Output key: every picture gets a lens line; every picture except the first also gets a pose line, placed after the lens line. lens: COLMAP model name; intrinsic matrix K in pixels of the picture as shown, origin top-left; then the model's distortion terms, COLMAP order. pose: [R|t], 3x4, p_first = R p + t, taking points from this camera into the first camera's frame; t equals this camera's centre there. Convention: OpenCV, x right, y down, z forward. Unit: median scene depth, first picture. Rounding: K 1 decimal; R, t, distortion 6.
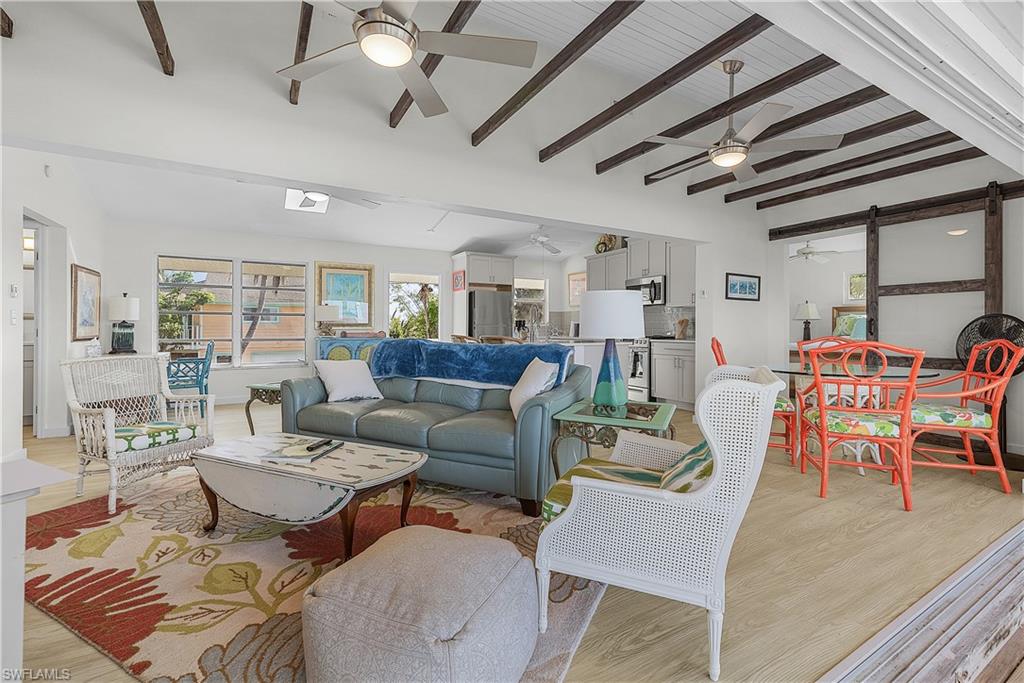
lens RADIAL K [[437.0, 0, 503.7], [0, 437.0, 331.1], [0, 0, 1]] dist [0.000896, -0.000166]
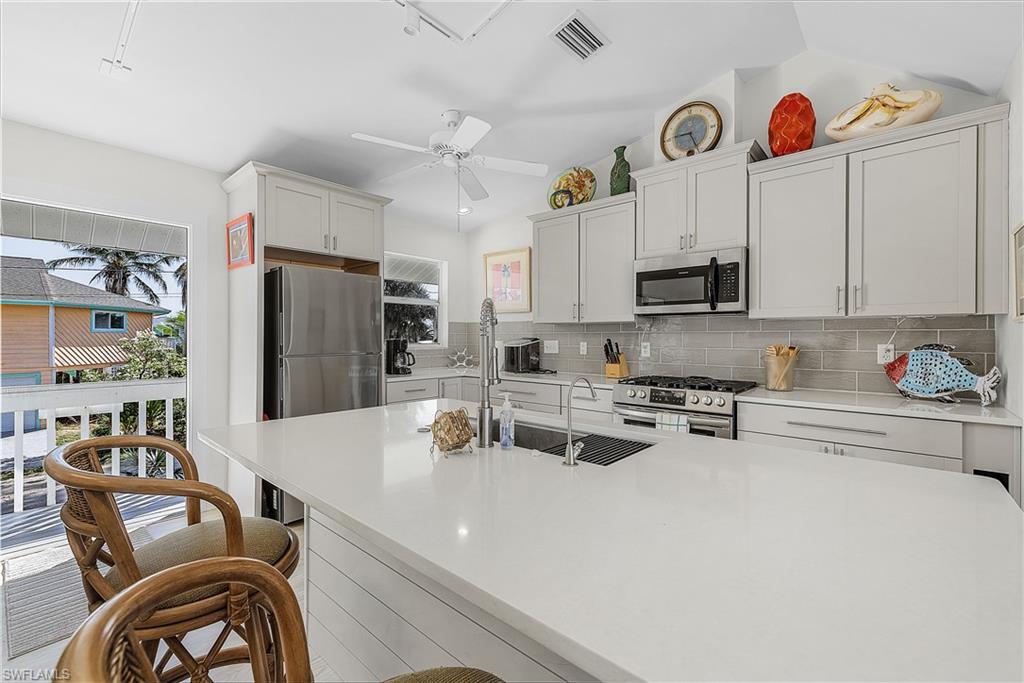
lens RADIAL K [[437.0, 0, 507.8], [0, 437.0, 335.9], [0, 0, 1]] dist [0.000896, -0.000166]
pose [[0.946005, 0.002221, 0.324145, -0.001932], [-0.000706, 0.999988, -0.004793, -0.033986], [-0.324152, 0.004305, 0.945995, 0.643337]]
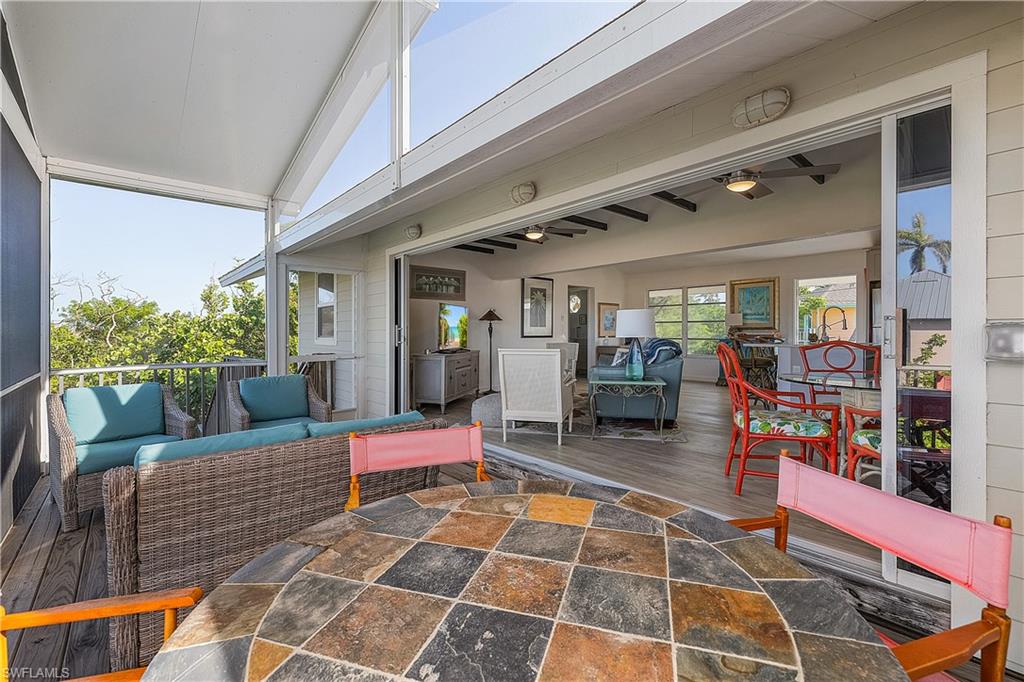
lens RADIAL K [[437.0, 0, 508.8], [0, 437.0, 336.3], [0, 0, 1]] dist [0.000896, -0.000166]
pose [[0.214460, 0.007631, -0.976703, 0.772138], [0.000329, 0.999969, 0.007885, -0.000261], [0.976733, -0.002012, 0.214451, 0.051837]]
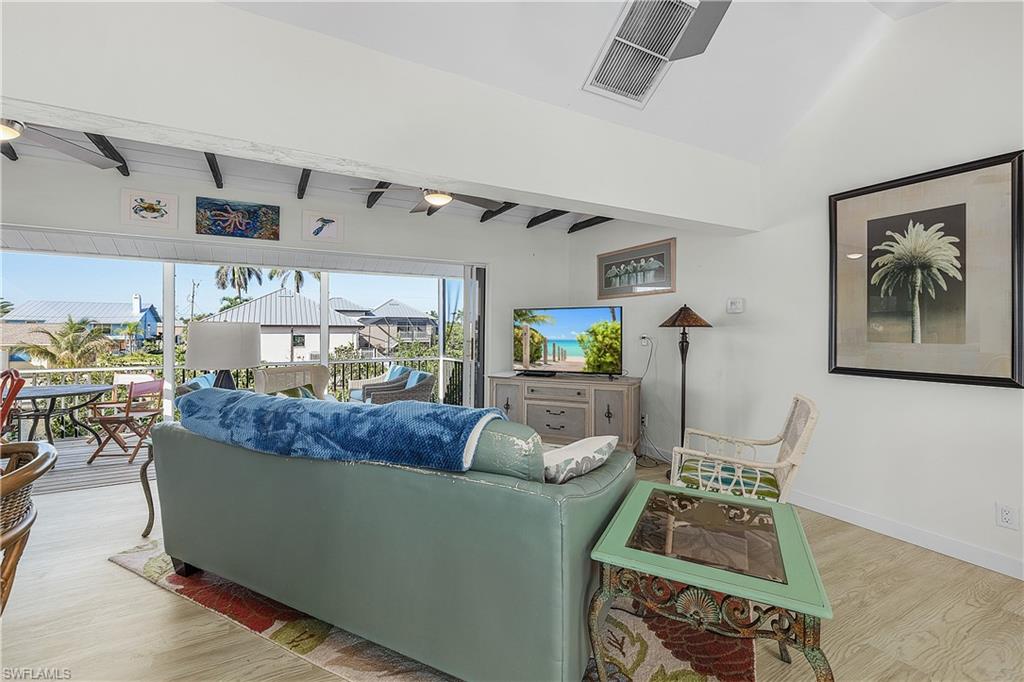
lens RADIAL K [[437.0, 0, 511.1], [0, 437.0, 319.6], [0, 0, 1]] dist [0.000896, -0.000166]
pose [[-0.999984, 0.000510, -0.005645, -0.163797], [0.000627, 0.999784, -0.020782, -0.031451], [0.005633, -0.020785, -0.999768, 0.847267]]
